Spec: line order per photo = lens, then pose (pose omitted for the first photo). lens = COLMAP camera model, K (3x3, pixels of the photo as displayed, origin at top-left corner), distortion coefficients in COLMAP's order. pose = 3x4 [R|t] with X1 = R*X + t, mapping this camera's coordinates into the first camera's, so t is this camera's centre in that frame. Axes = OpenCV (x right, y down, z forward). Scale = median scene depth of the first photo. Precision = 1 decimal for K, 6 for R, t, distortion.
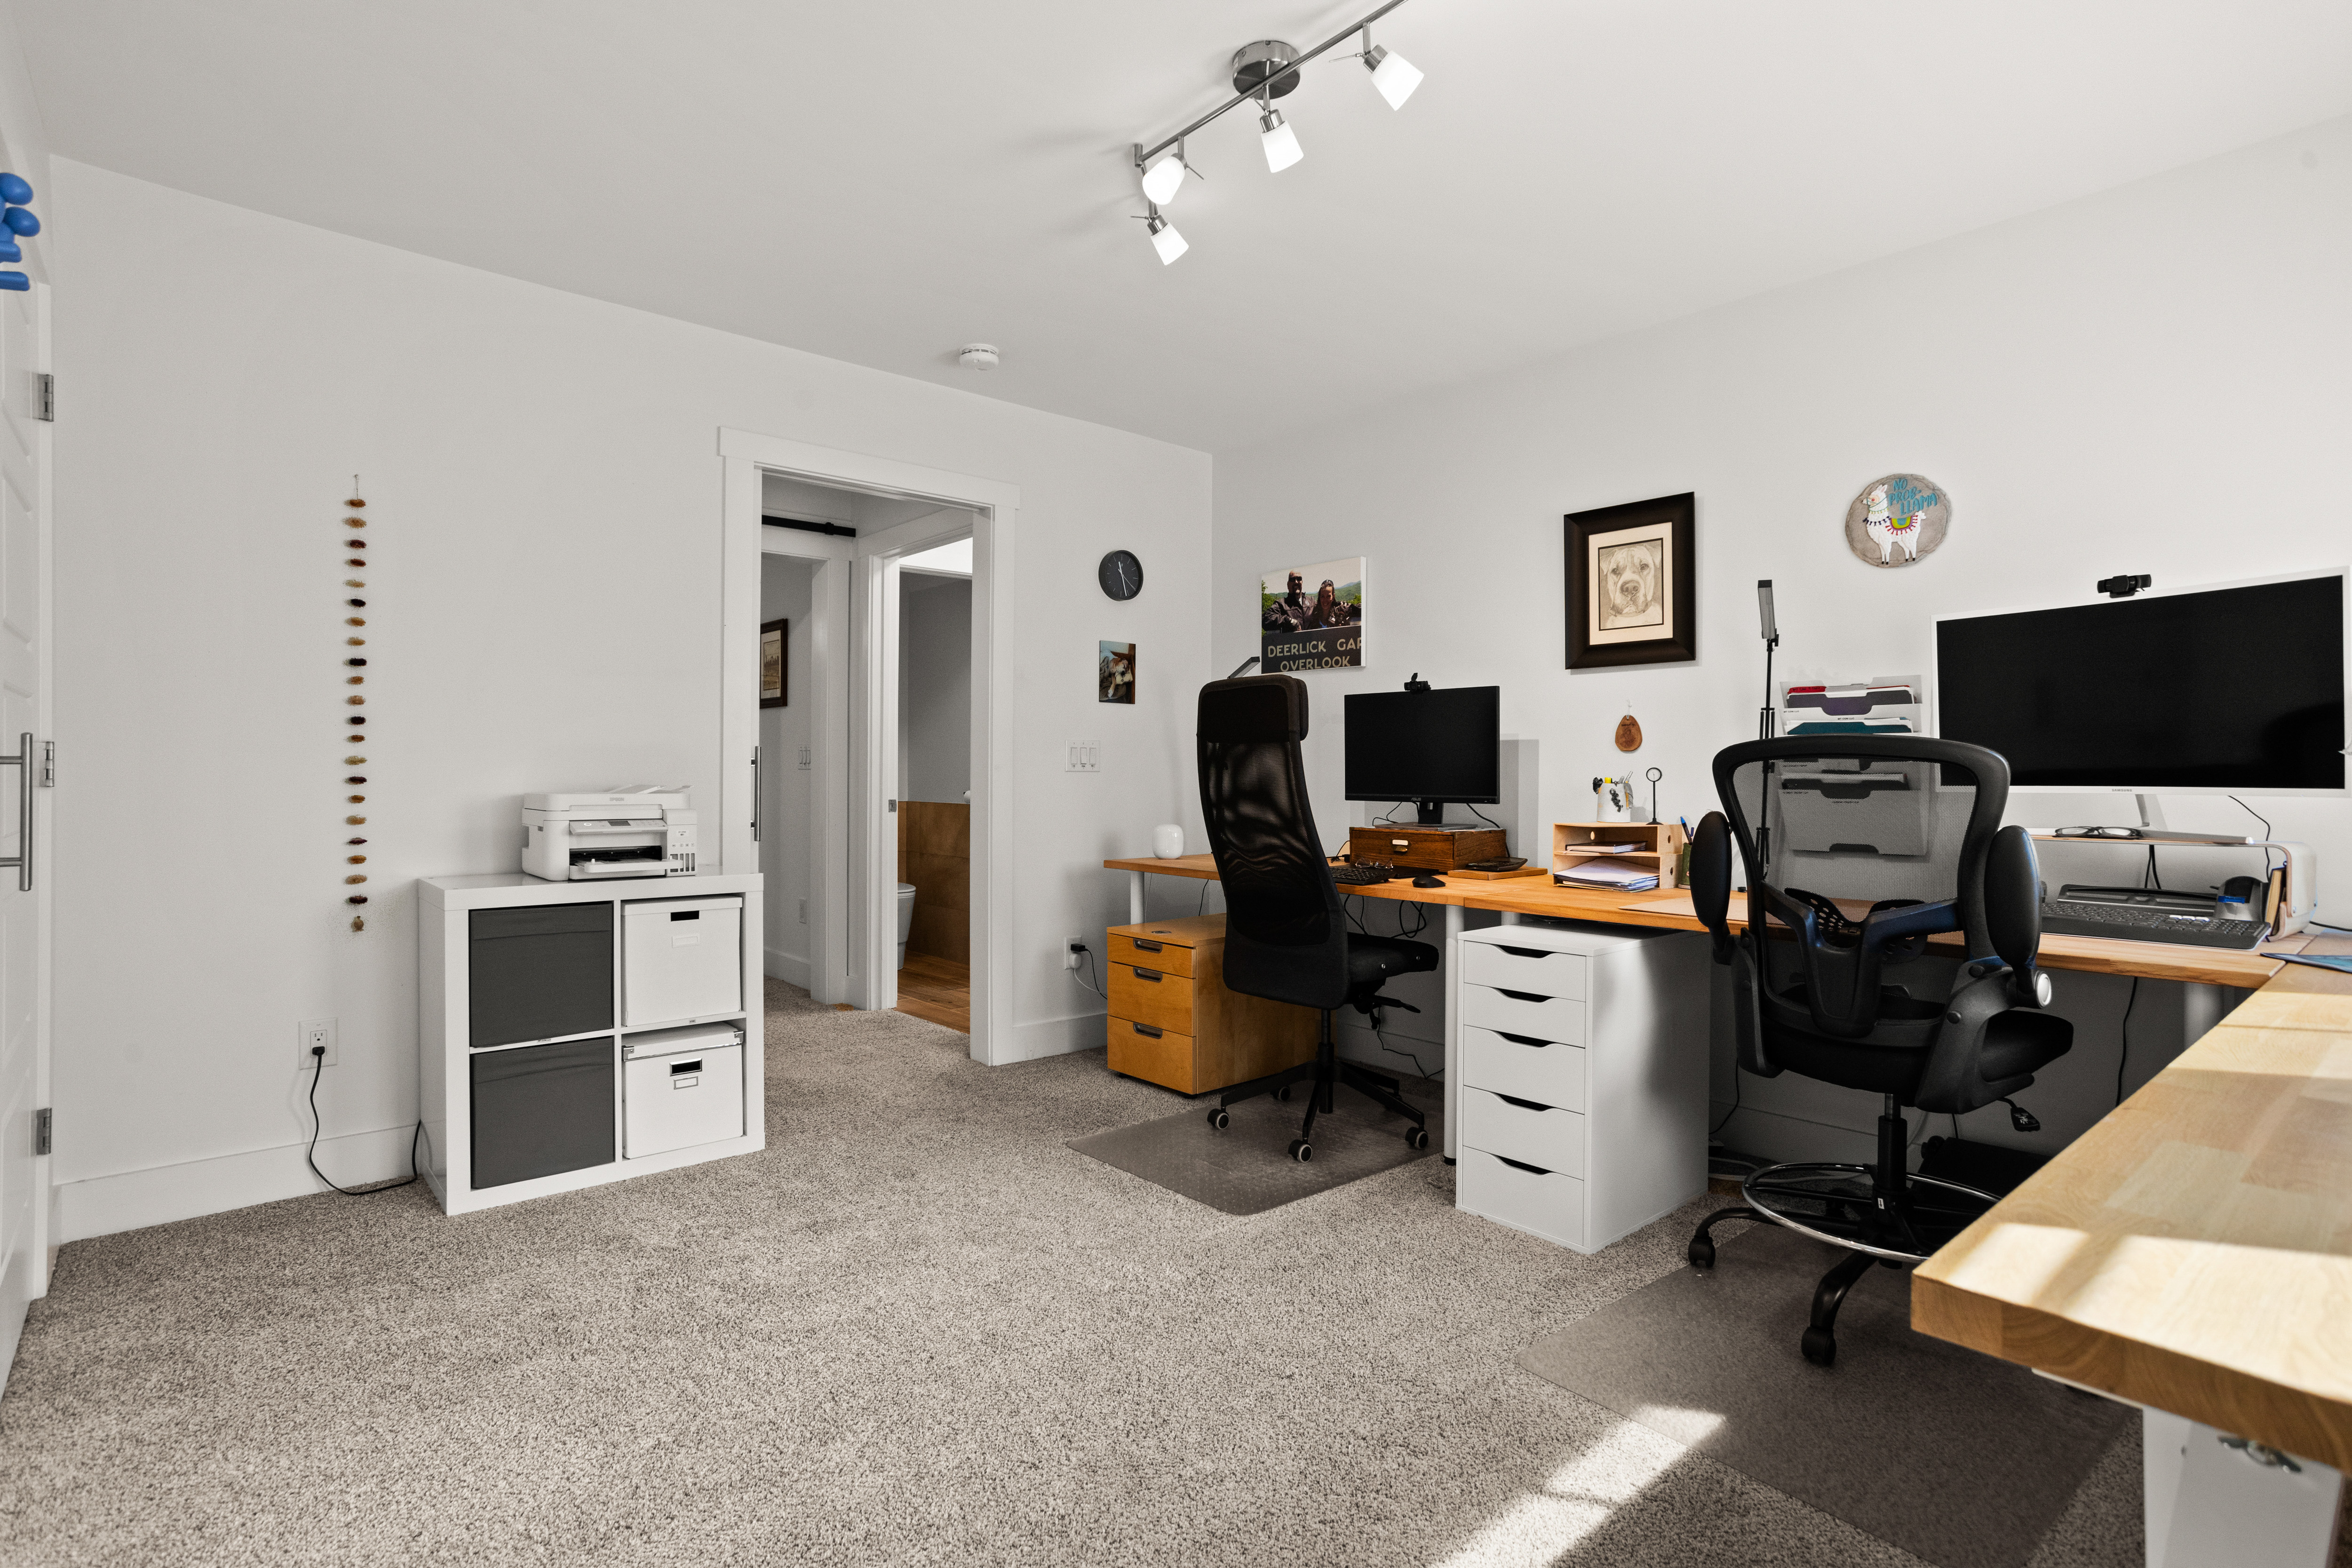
lens RADIAL K [[1161.9, 0, 1175.6], [0, 1161.9, 779.0], [0, 0, 1]] dist [0.000288, 0.000068]
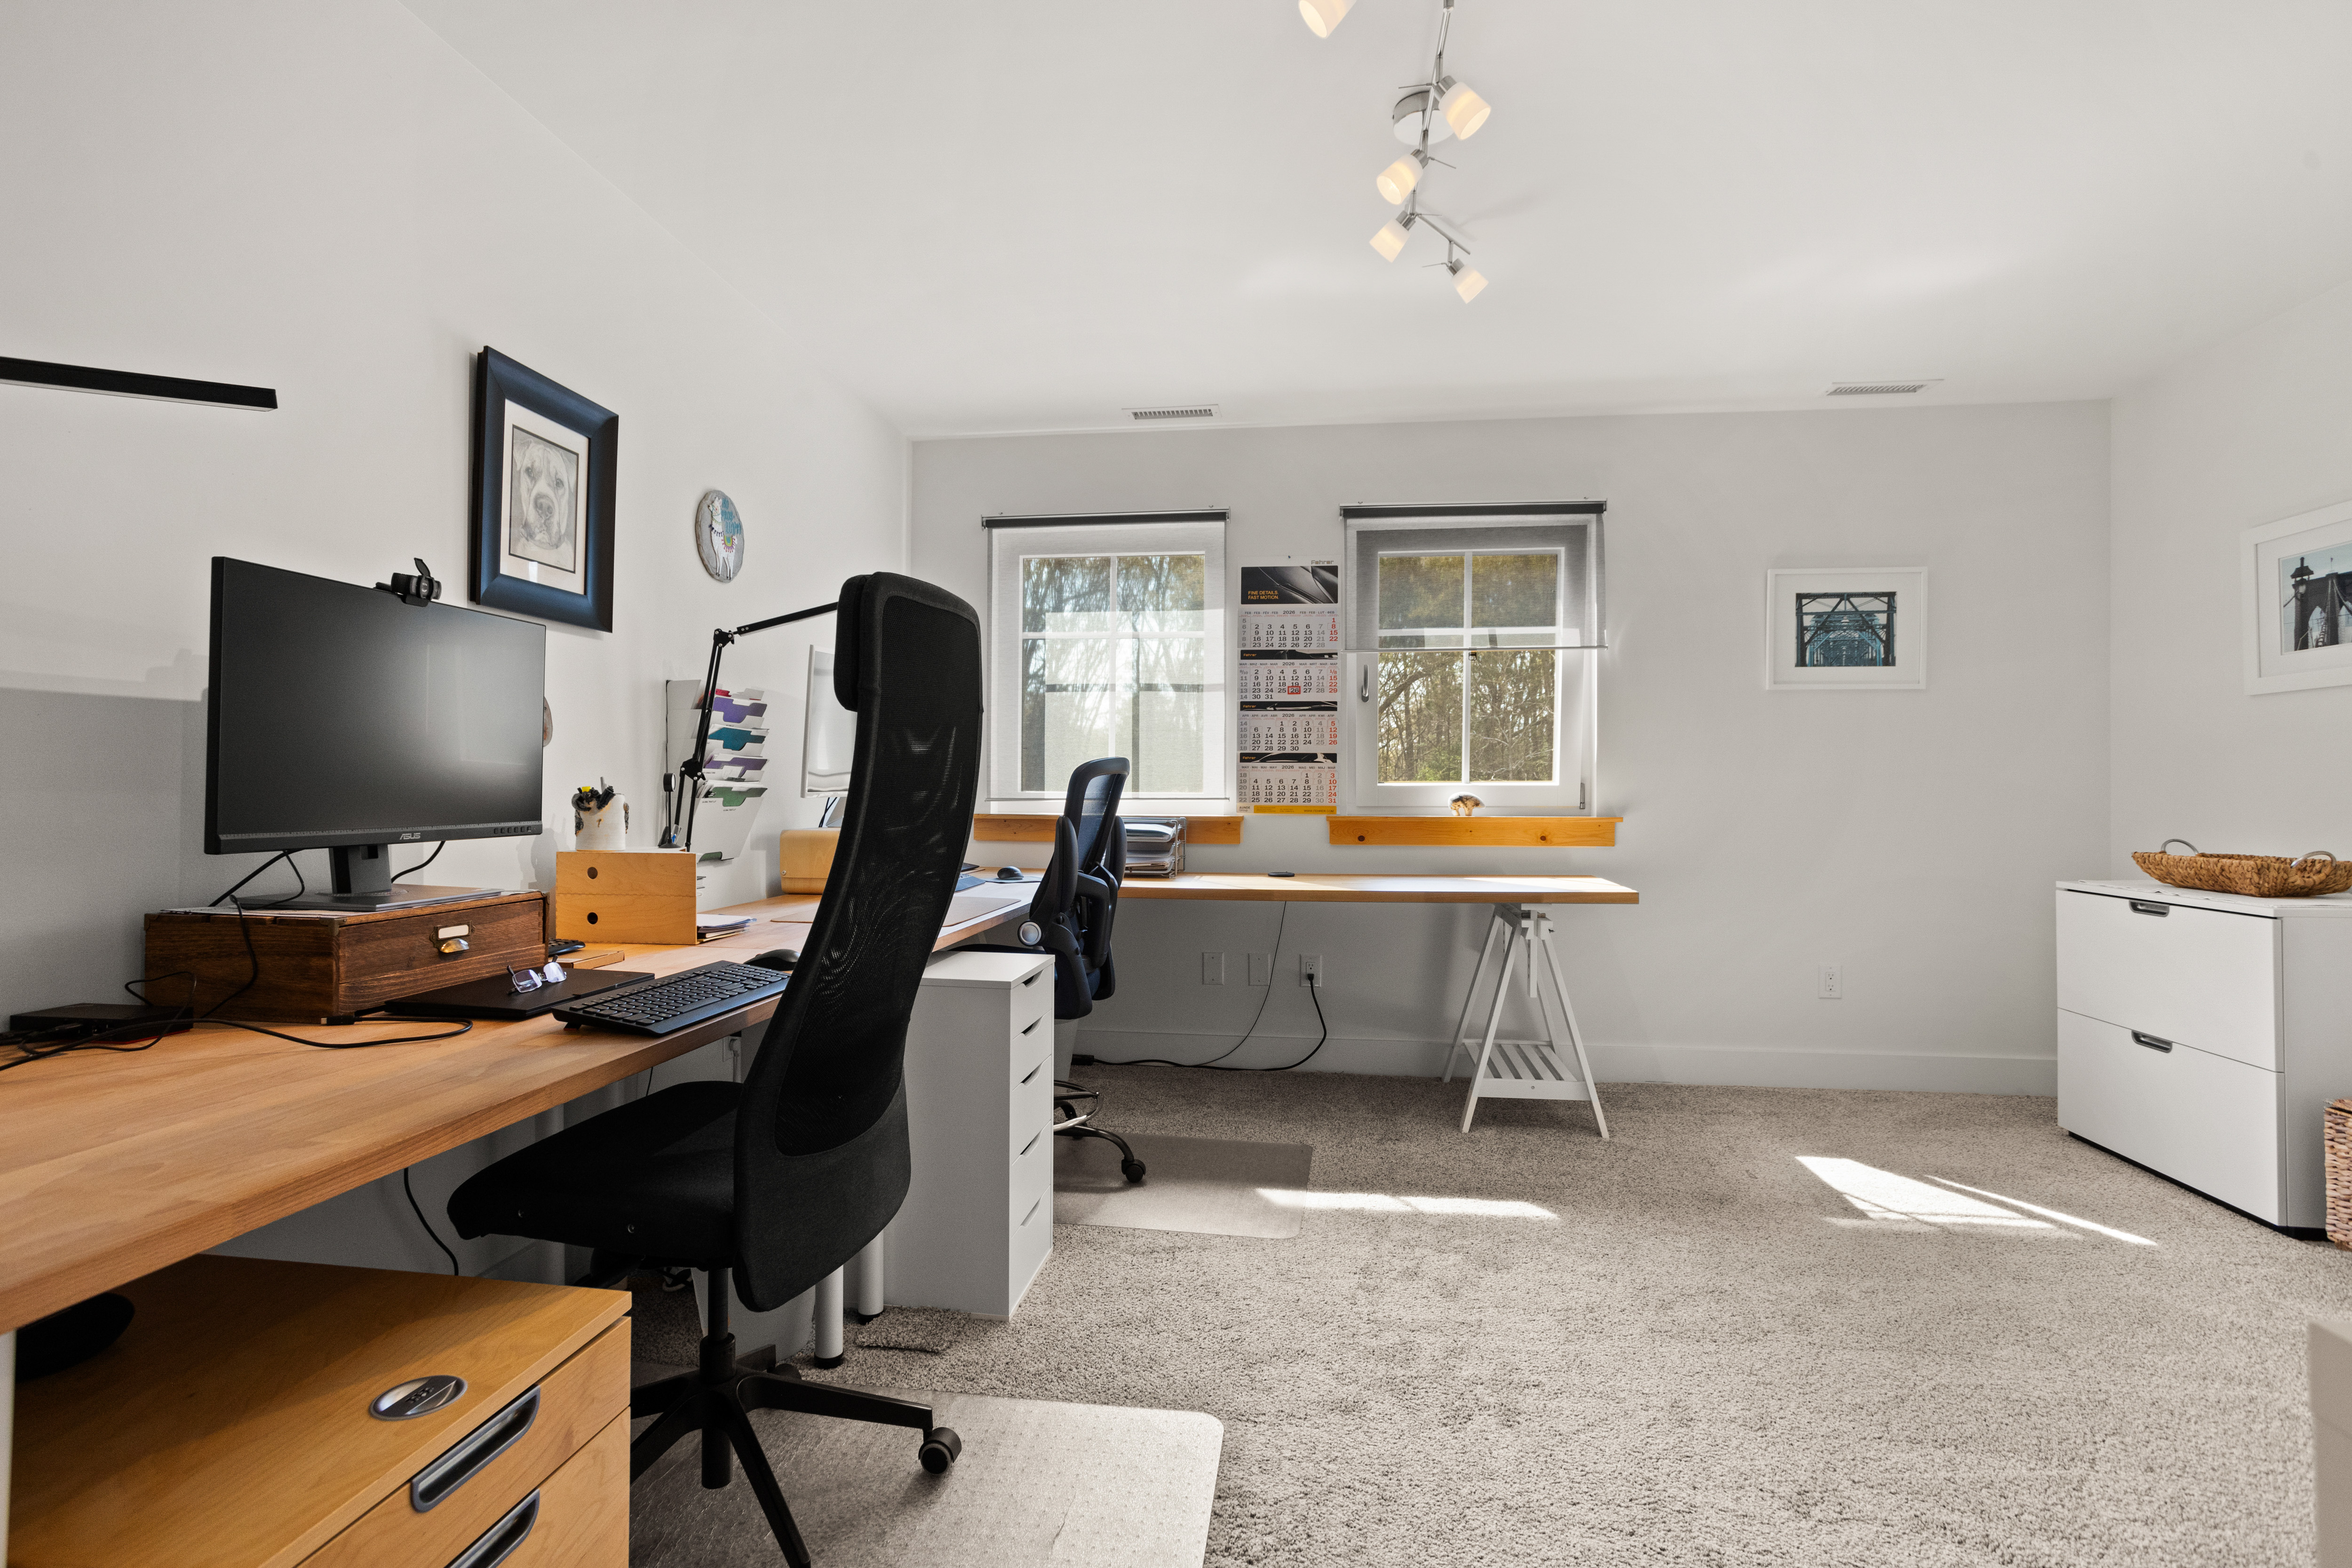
lens RADIAL K [[1161.9, 0, 1173.6], [0, 1161.9, 776.6], [0, 0, 1]] dist [0.000288, 0.000068]
pose [[-0.654934, -0.000881, 0.755686, -0.366193], [-0.005278, 0.999980, -0.003408, -0.006092], [-0.755668, -0.006221, -0.654925, 1.178761]]
